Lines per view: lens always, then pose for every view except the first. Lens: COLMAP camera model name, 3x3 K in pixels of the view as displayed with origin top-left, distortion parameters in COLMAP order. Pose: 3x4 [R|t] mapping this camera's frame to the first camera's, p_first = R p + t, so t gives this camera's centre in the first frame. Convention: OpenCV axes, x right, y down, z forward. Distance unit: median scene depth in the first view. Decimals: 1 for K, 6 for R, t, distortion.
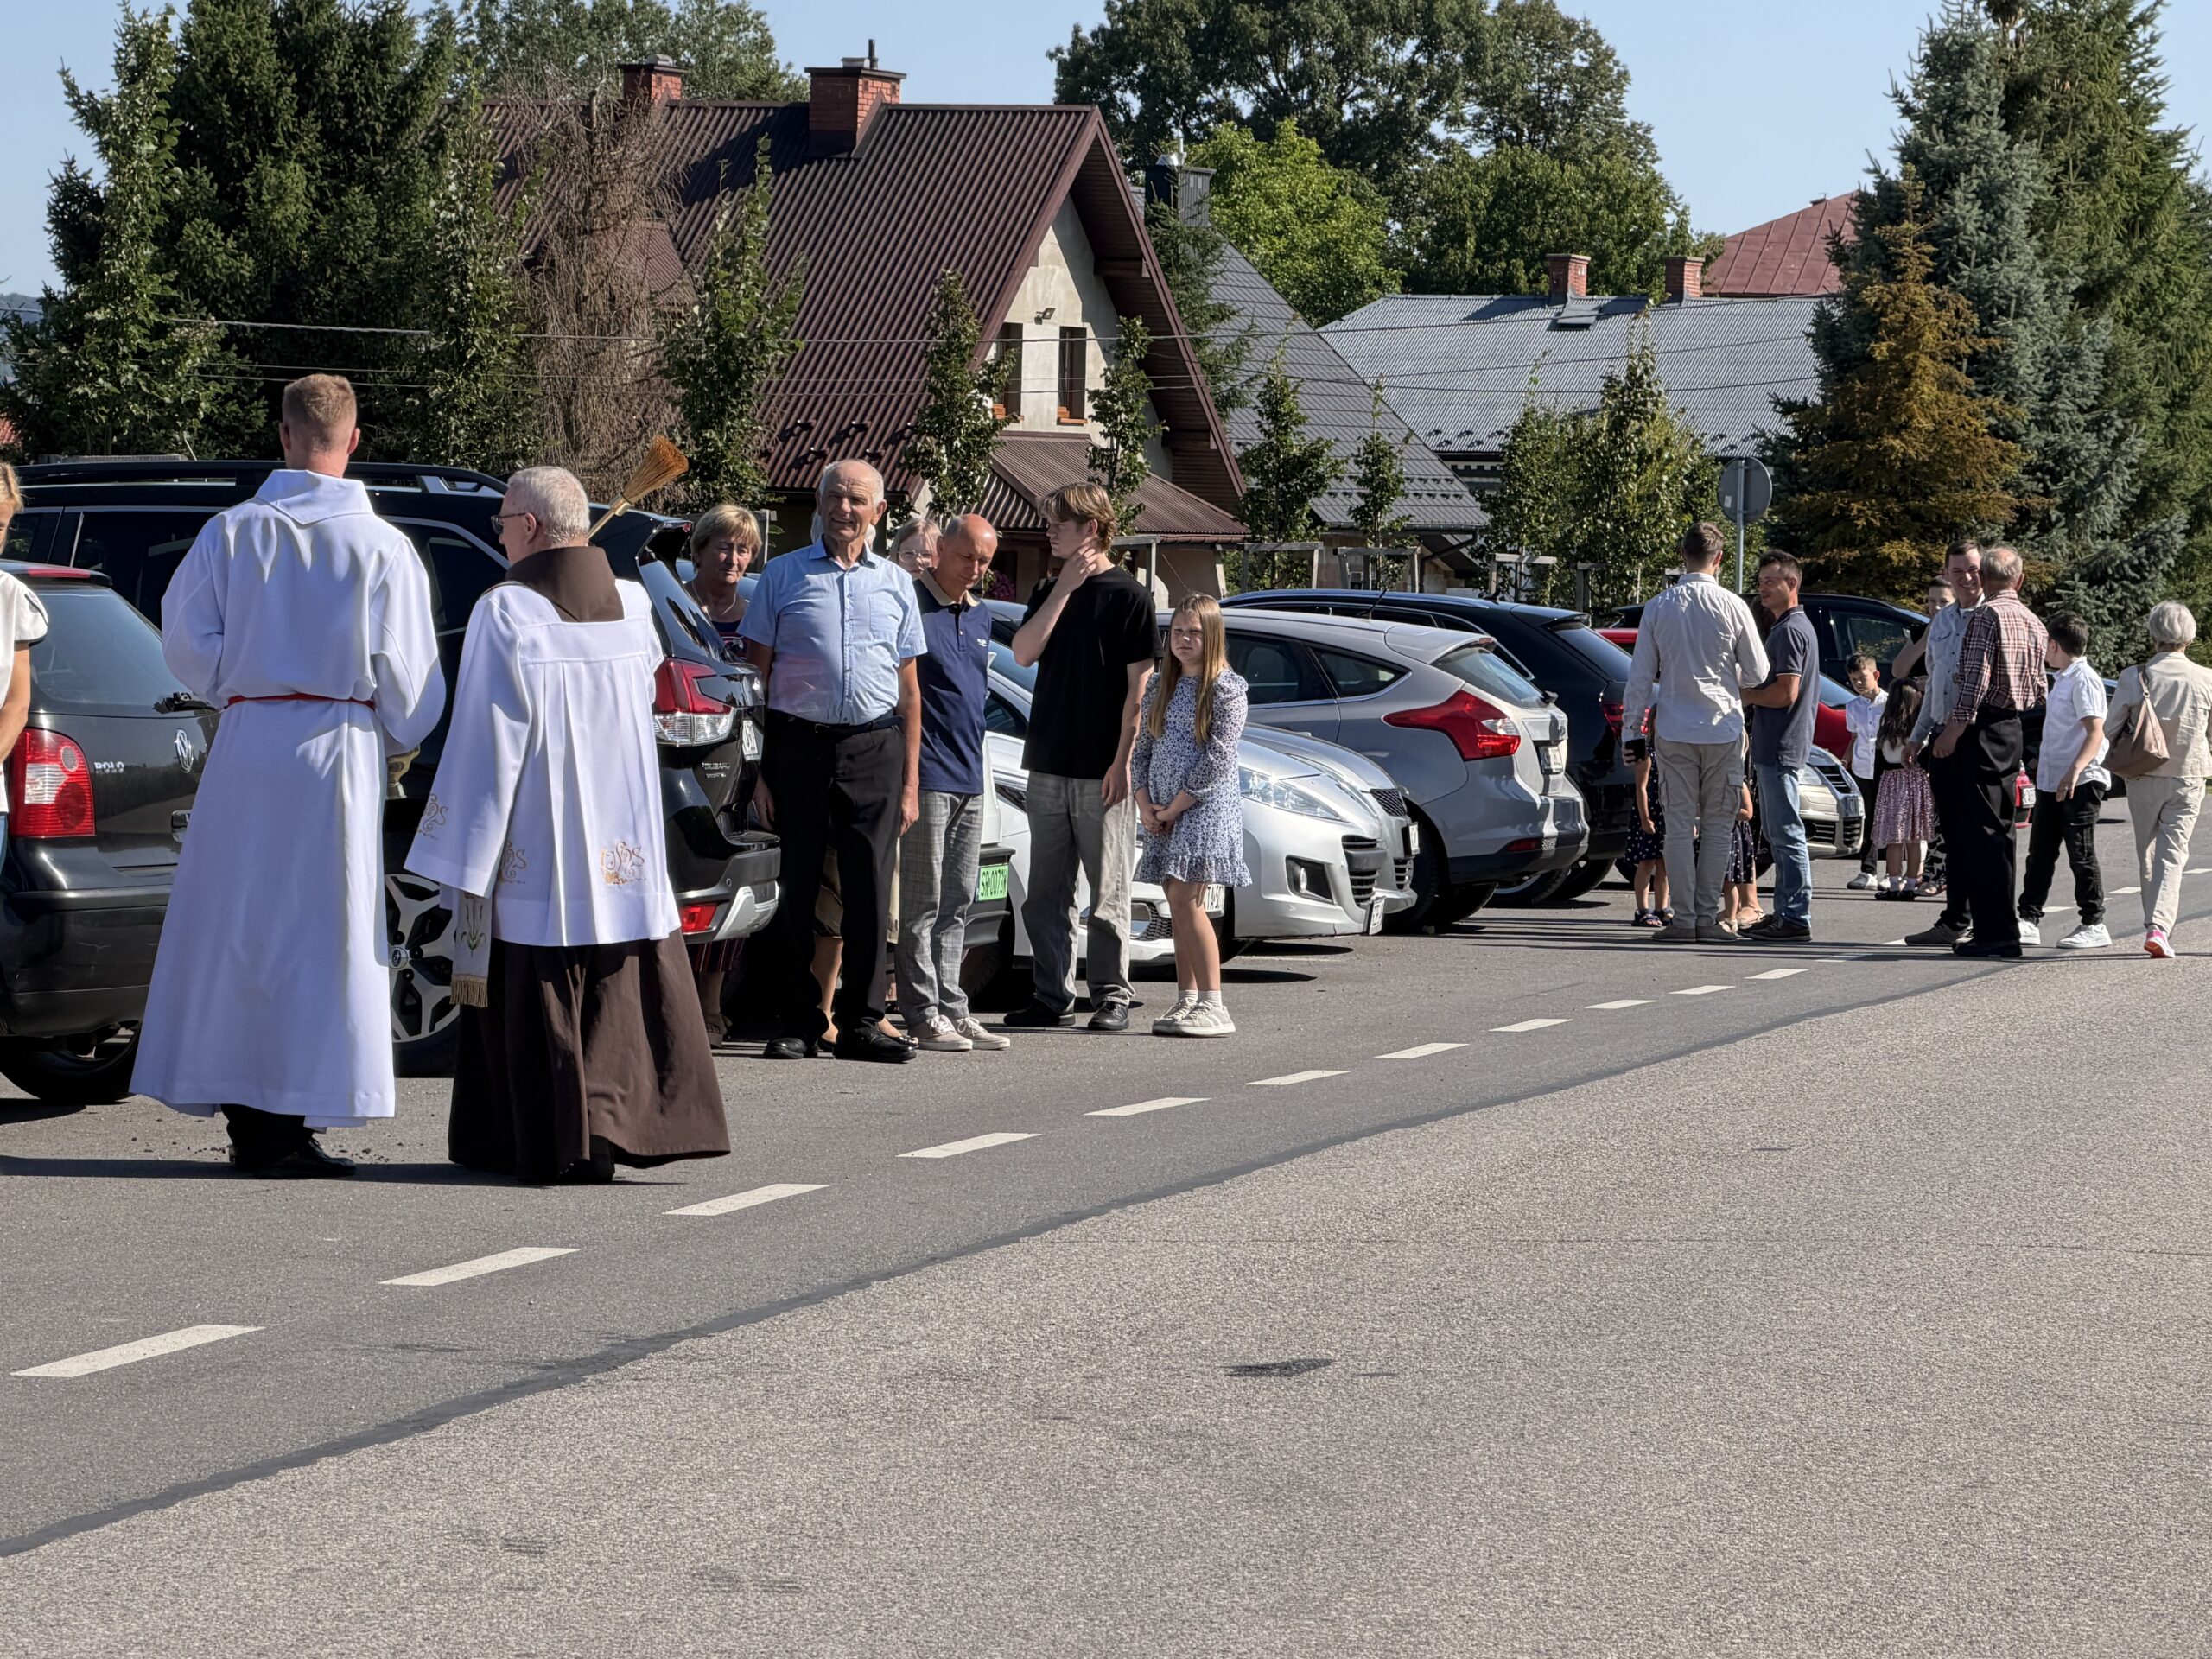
lens RADIAL K [[8127.6, 0, 1045.7], [0, 8127.6, 829.0], [0, 0, 1]] dist [0.251851, -0.862098]
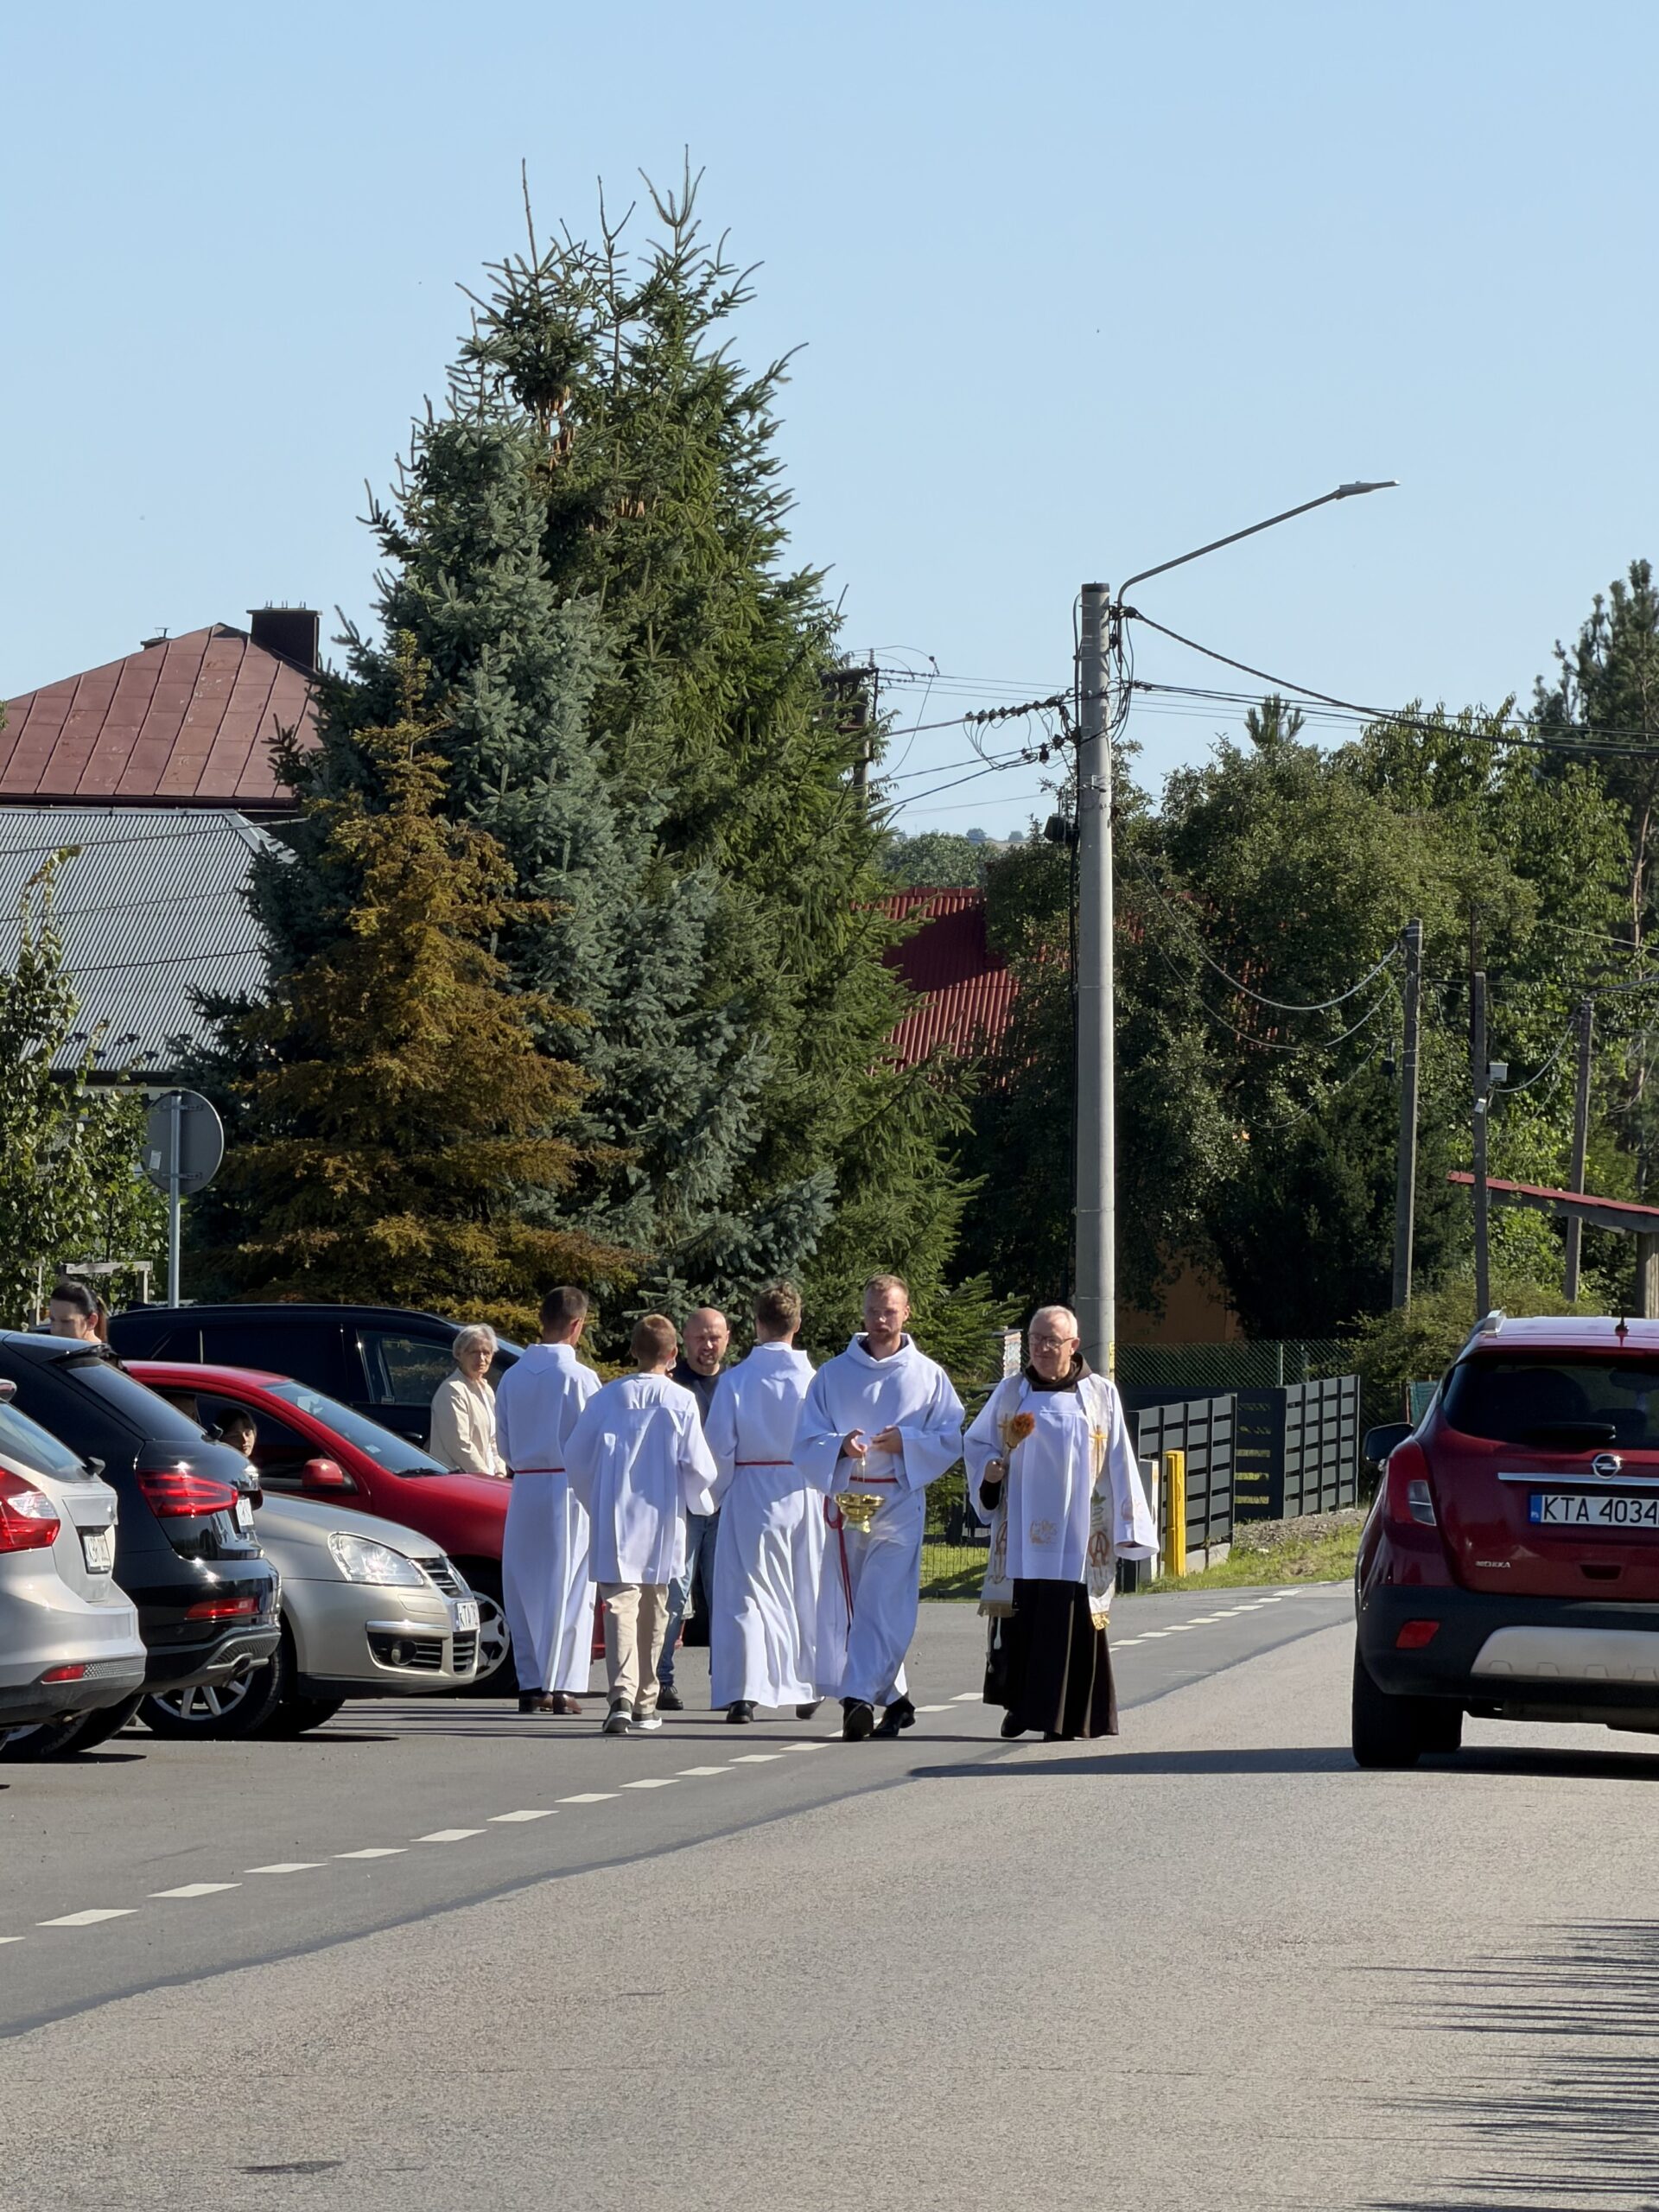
lens RADIAL K [[14307.9, 0, 829.5], [0, 14307.9, 1106.0], [0, 0, 1]] dist [0.027377, 15.443870]
pose [[0.989085, -0.004668, 0.147273, -0.026915], [0.010732, 0.999126, -0.040407, 0.001806], [-0.146956, 0.041547, 0.988270, -0.115595]]
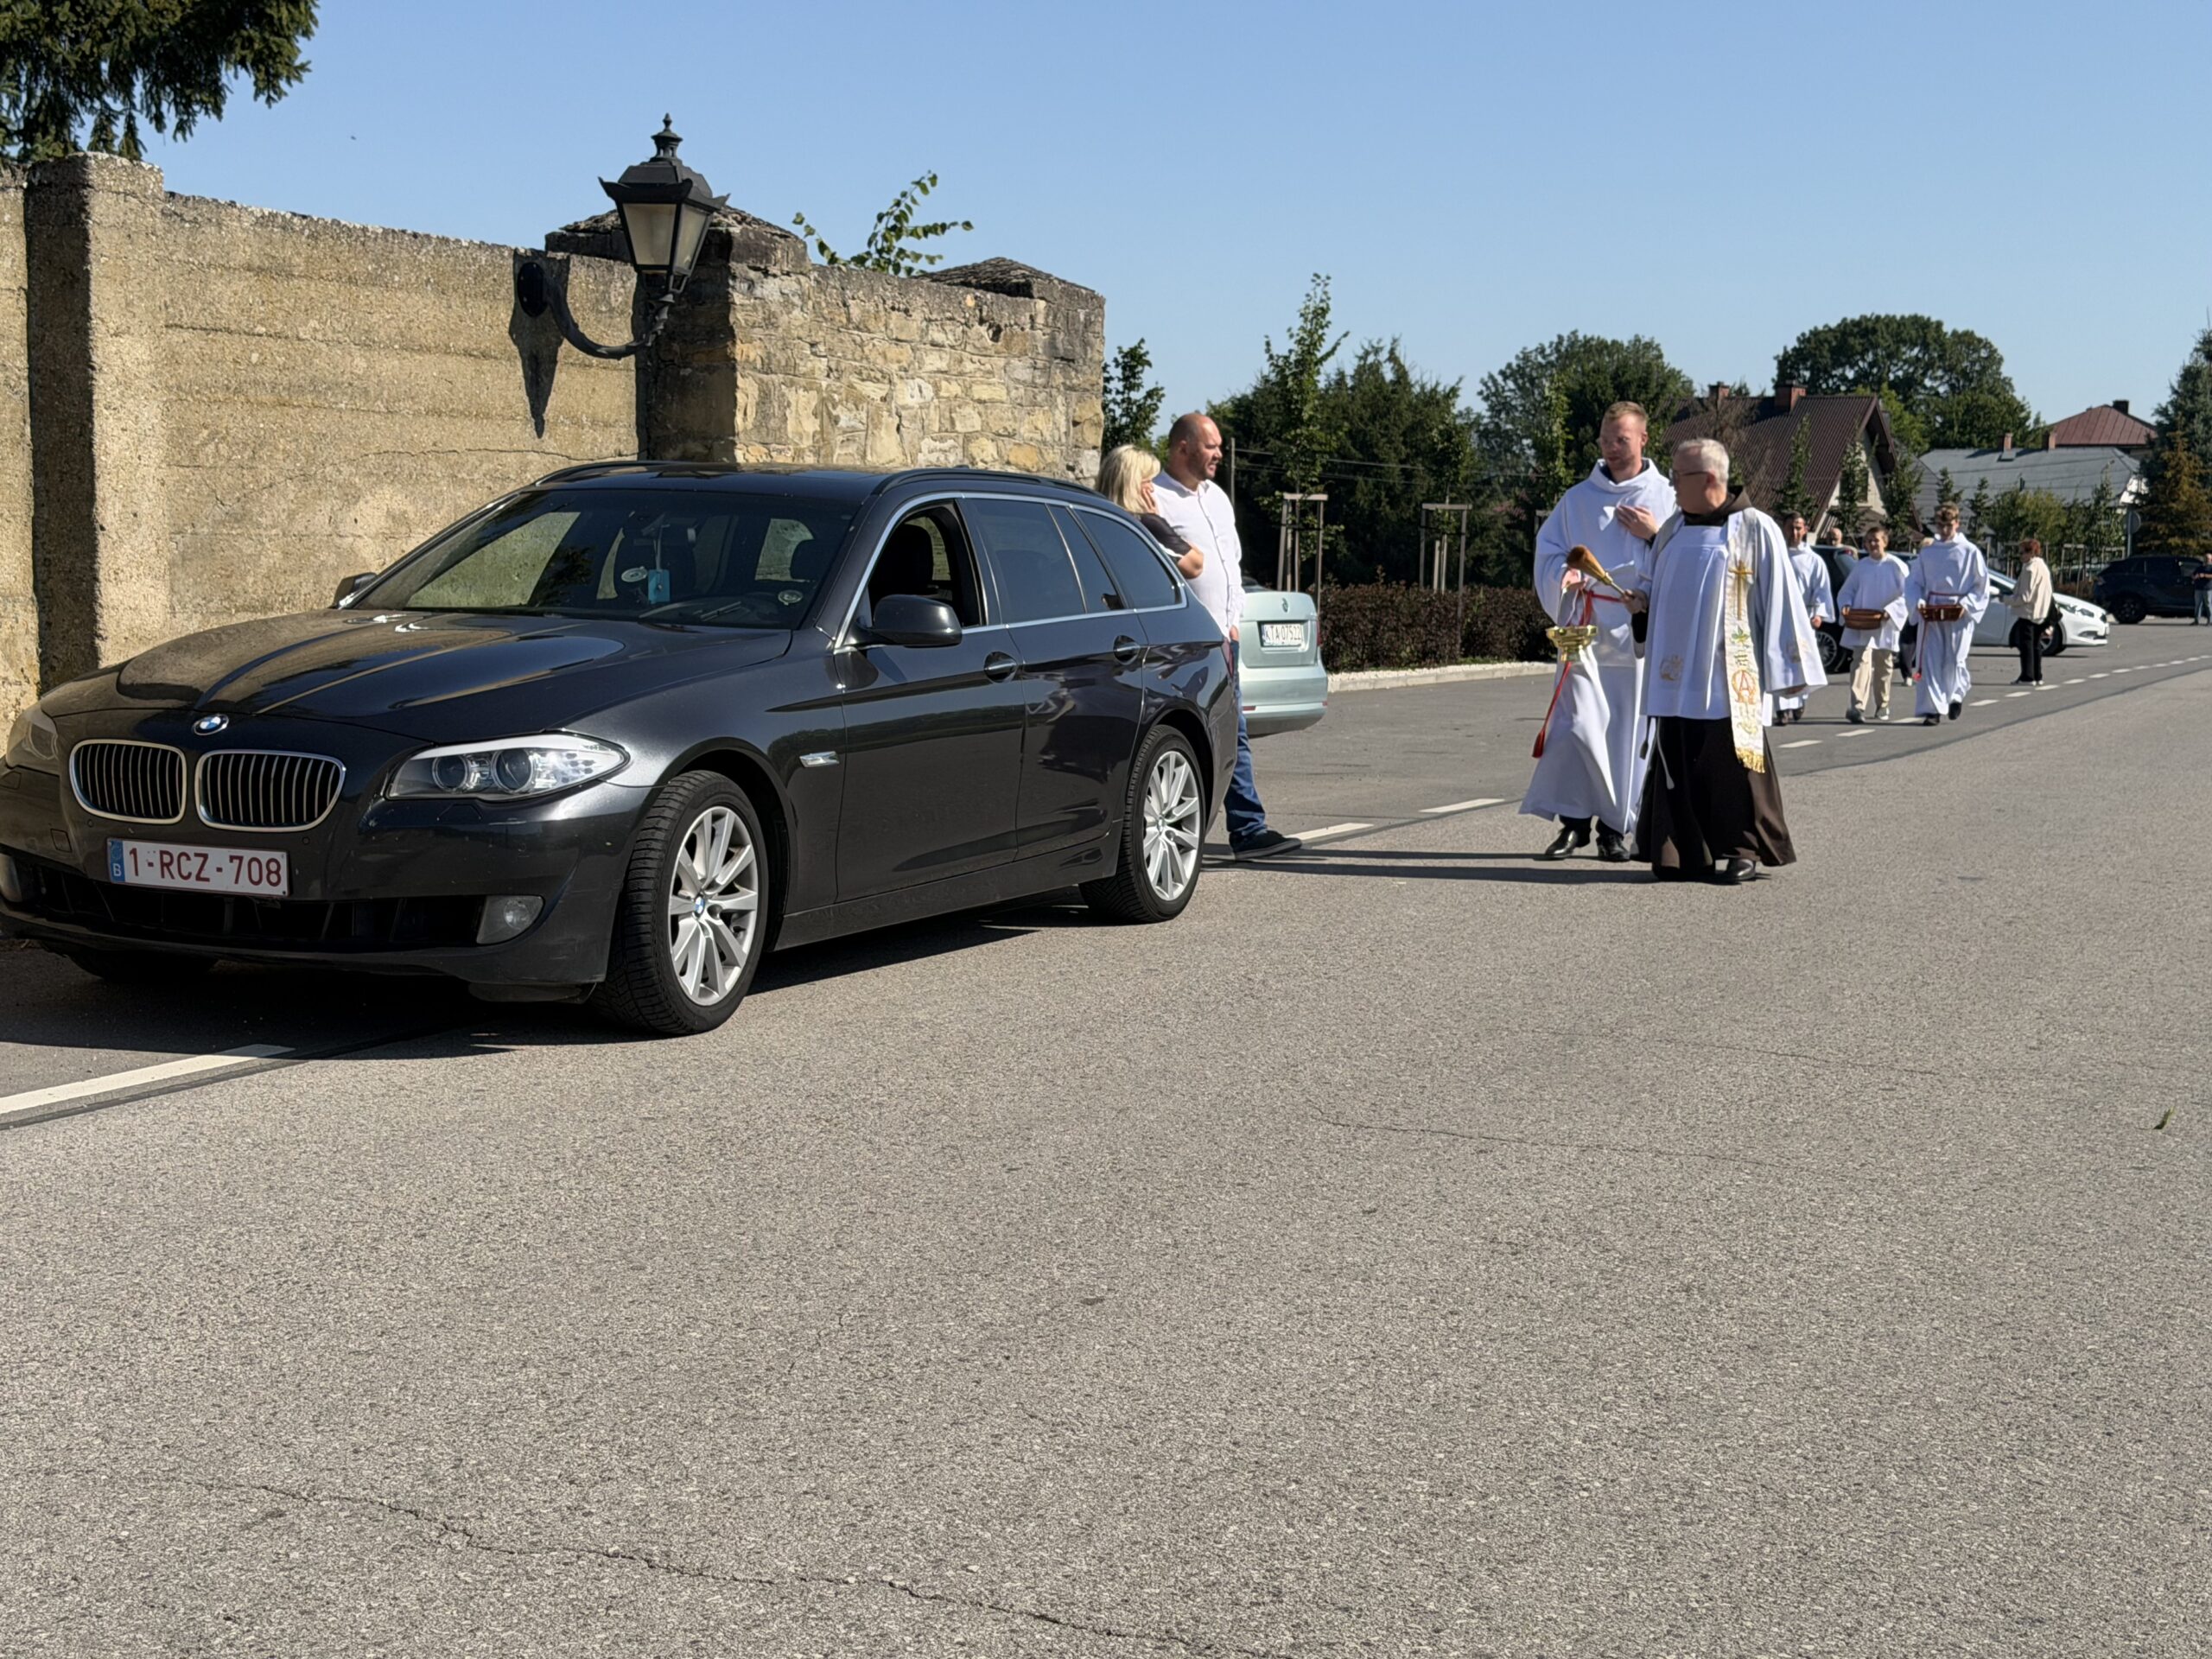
lens RADIAL K [[3211.2, 0, 1067.7], [0, 3211.2, 836.3], [0, 0, 1]] dist [0.186958, -0.383451]
pose [[0.981677, 0.005996, -0.190458, -0.064315], [0.004425, 0.998518, 0.054242, 0.007348], [0.190501, -0.054091, 0.980196, -0.259303]]
